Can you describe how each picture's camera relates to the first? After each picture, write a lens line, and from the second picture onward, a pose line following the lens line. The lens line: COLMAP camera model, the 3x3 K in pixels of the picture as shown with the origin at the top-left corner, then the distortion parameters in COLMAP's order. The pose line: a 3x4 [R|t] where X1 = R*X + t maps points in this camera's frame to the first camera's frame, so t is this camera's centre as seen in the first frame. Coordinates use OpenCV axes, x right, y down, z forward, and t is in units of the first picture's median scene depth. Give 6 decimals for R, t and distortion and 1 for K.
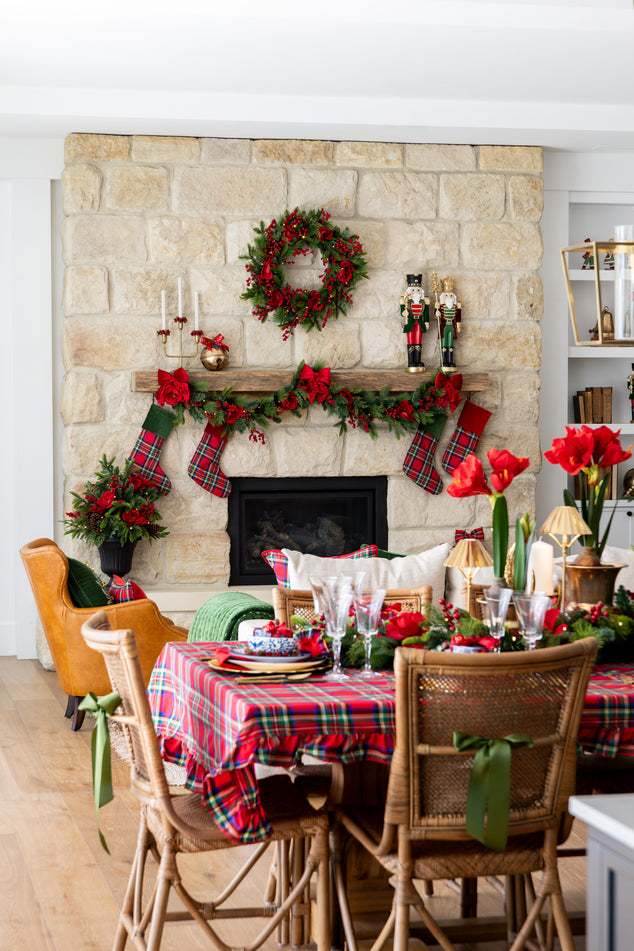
lens RADIAL K [[1919.6, 0, 312.1], [0, 1919.6, 483.0], [0, 0, 1]] dist [0.002190, 0.000000]
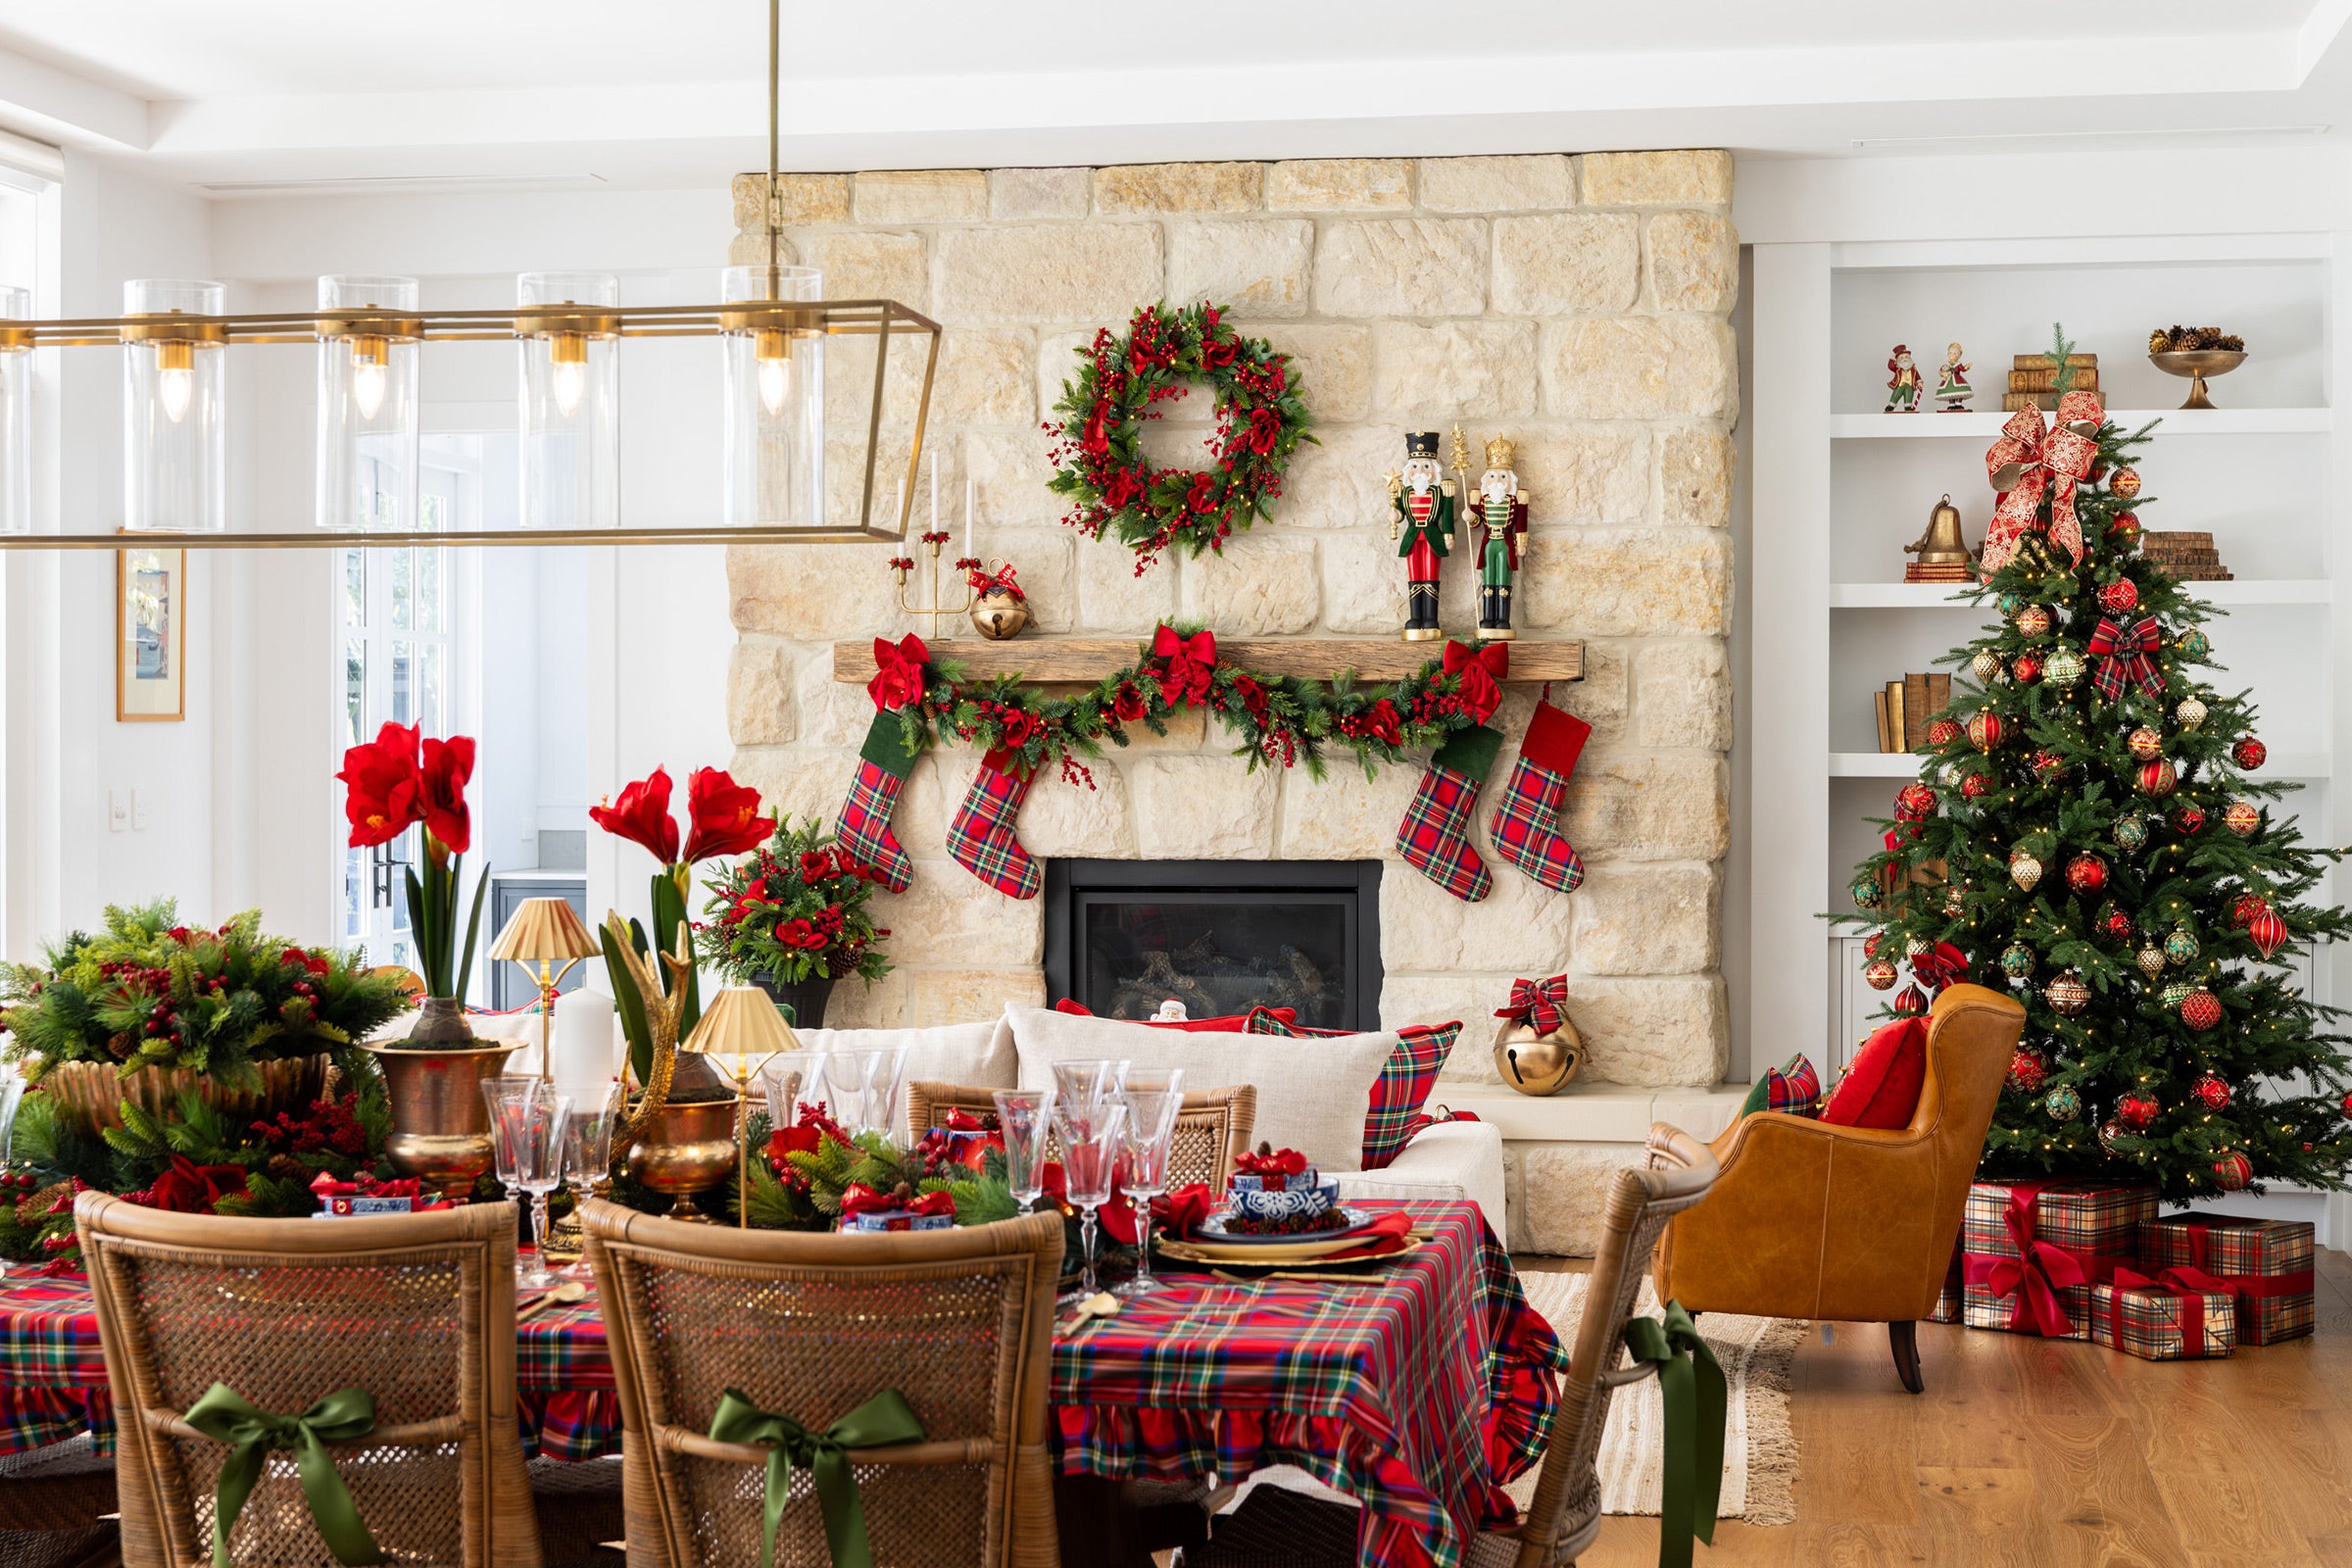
lens RADIAL K [[3732.0, 0, 1176.3], [0, 3732.0, 786.6], [0, 0, 1]] dist [-0.021446, 0.000000]
pose [[0.923227, 0.007588, -0.384180, 0.352903], [-0.018062, 0.999557, -0.023662, 0.000790], [0.383830, 0.028785, 0.922955, 0.135308]]
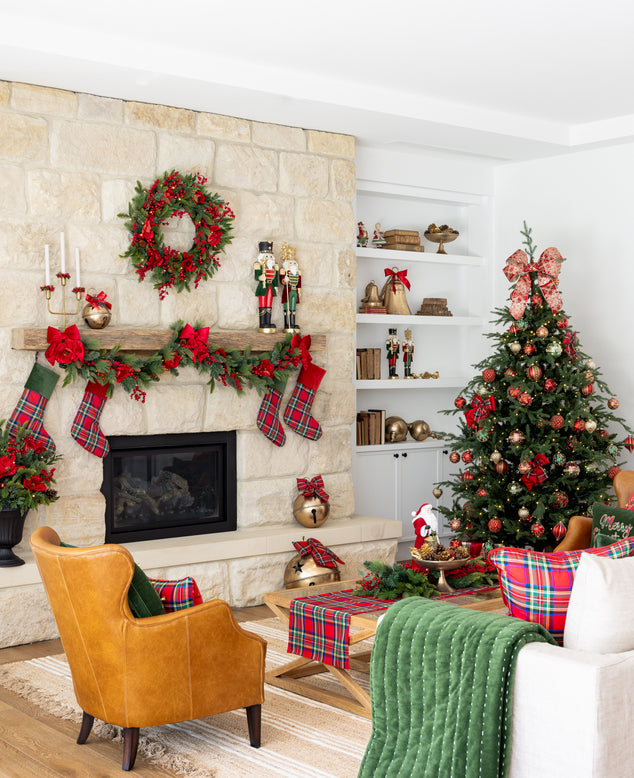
lens RADIAL K [[1156.8, 0, 327.2], [0, 1156.8, 375.6], [0, 0, 1]] dist [-0.016625, 0.000000]
pose [[0.893824, -0.003533, 0.448404, -0.207747], [0.016070, 0.999579, -0.024158, -0.018086], [-0.448130, 0.028799, 0.893504, 0.413101]]
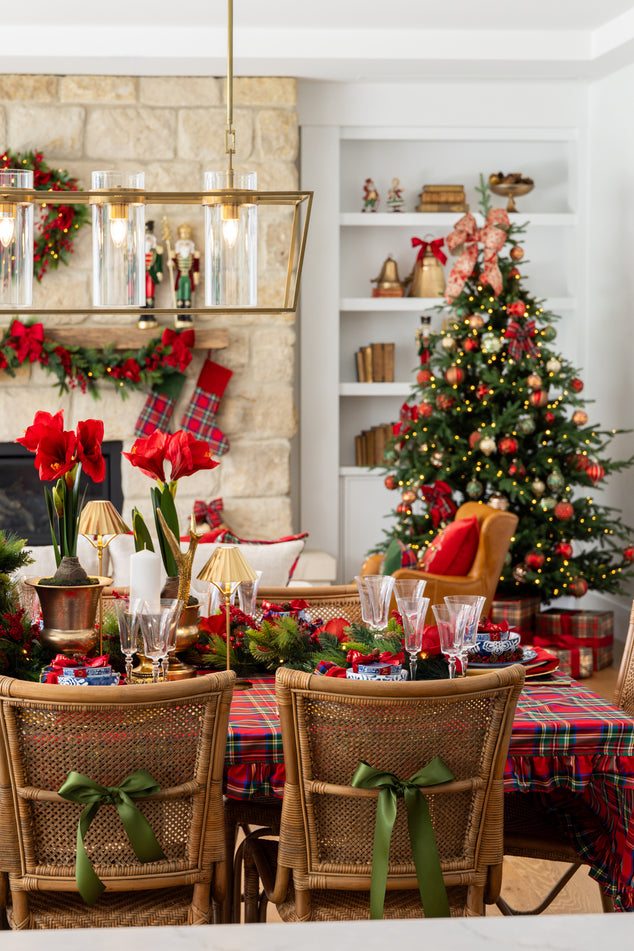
lens RADIAL K [[1919.6, 0, 238.5], [0, 1919.6, 500.4], [0, 0, 1]] dist [0.002190, 0.000000]
pose [[0.991776, 0.009387, -0.127638, 0.216914], [-0.004562, 0.999266, 0.038039, -0.010556], [0.127901, -0.037144, 0.991091, 0.095140]]
